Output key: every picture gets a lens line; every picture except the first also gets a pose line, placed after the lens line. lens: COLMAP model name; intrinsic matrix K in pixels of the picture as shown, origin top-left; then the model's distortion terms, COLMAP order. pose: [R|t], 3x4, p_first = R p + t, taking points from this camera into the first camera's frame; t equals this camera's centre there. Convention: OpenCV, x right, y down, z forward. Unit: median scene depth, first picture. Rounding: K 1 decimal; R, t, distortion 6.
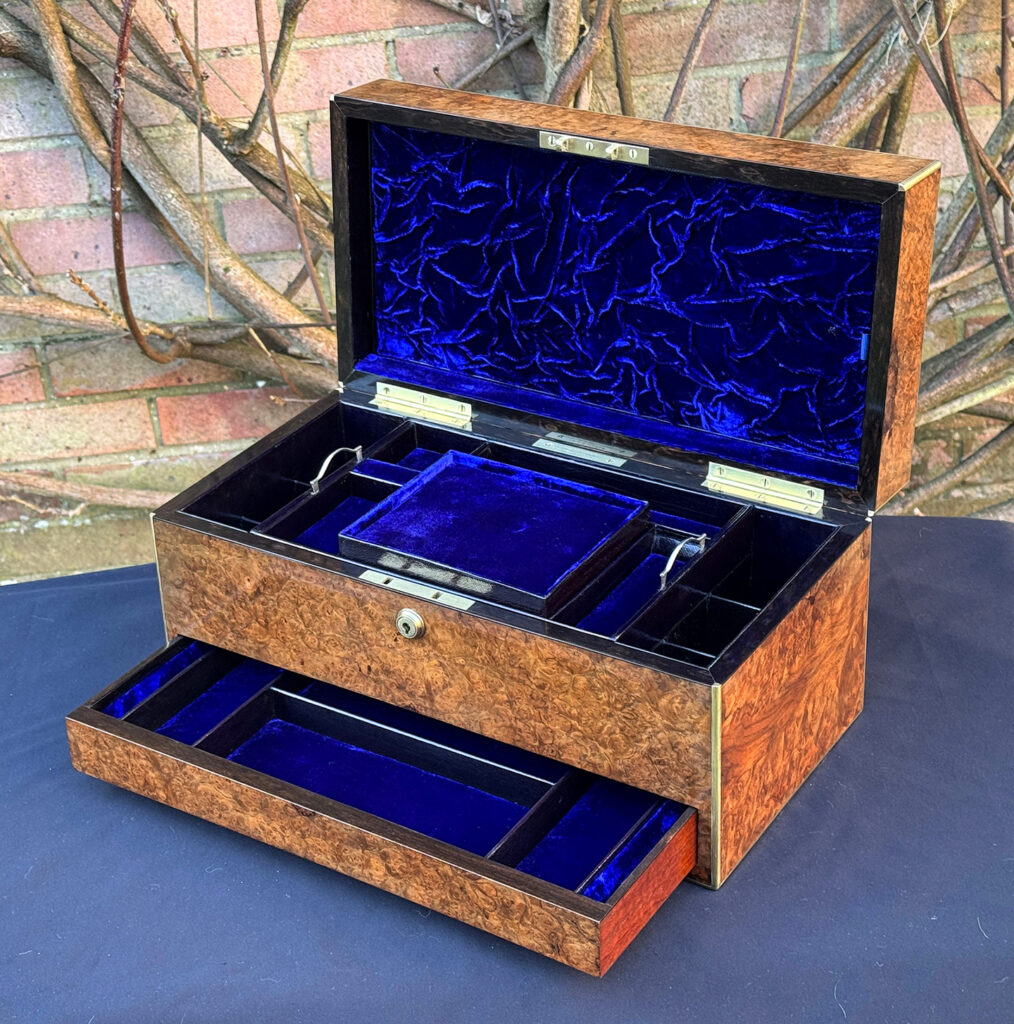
lens RADIAL K [[2169.2, 0, 429.3], [0, 2169.2, 502.4], [0, 0, 1]] dist [0.132850, 0.000000]
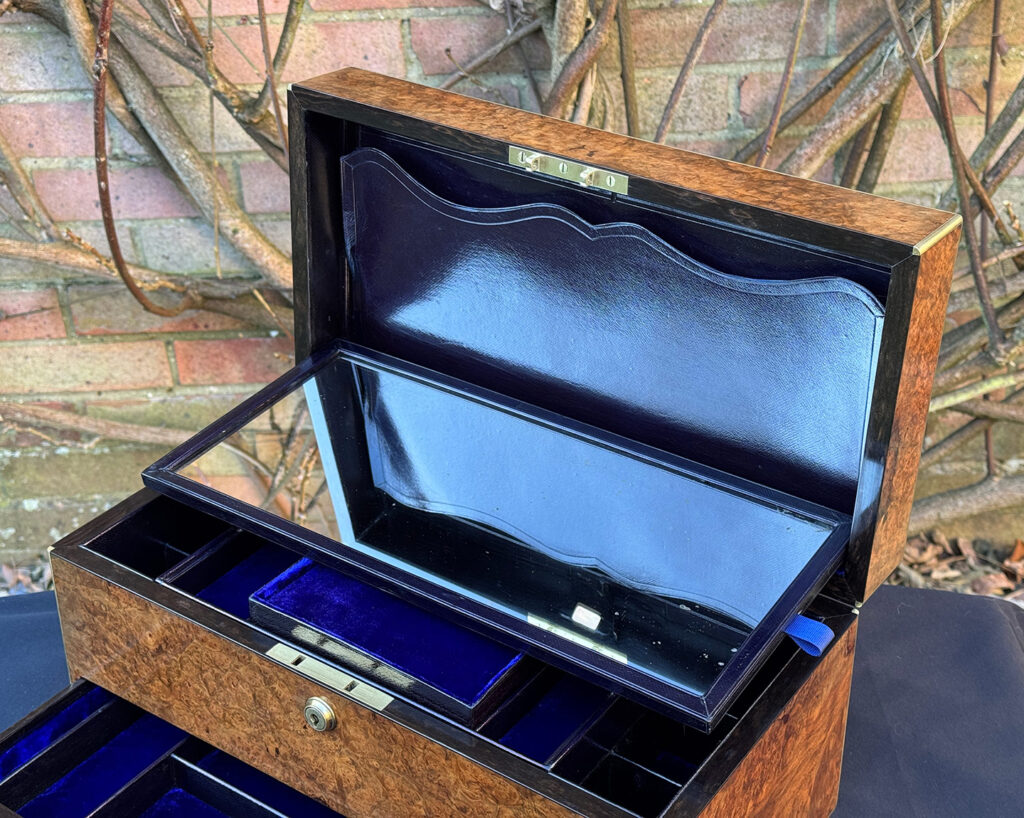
lens RADIAL K [[1587.2, 0, 530.2], [0, 1587.2, 371.1], [0, 0, 1]] dist [0.124856, 0.000000]
pose [[0.998208, 0.056190, 0.020598, 0.034853], [-0.056591, 0.998209, 0.019416, -0.063120], [-0.019470, -0.020547, 0.999599, 0.237525]]
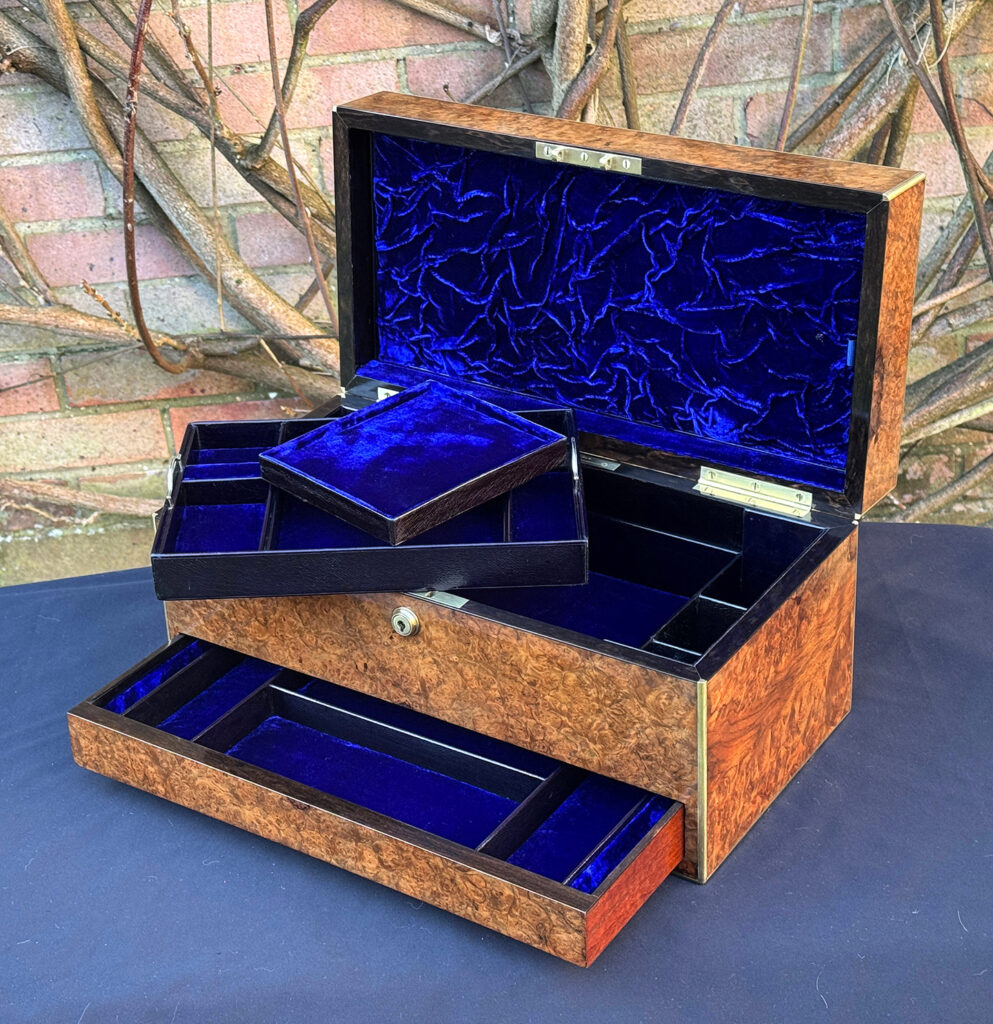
lens RADIAL K [[2166.5, 0, 455.8], [0, 2166.5, 485.6], [0, 0, 1]] dist [0.132118, 0.000000]
pose [[0.999980, 0.006121, -0.001623, 0.010502], [-0.006153, 0.999775, -0.020281, 0.008188], [0.001498, 0.020290, 0.999793, -0.012626]]
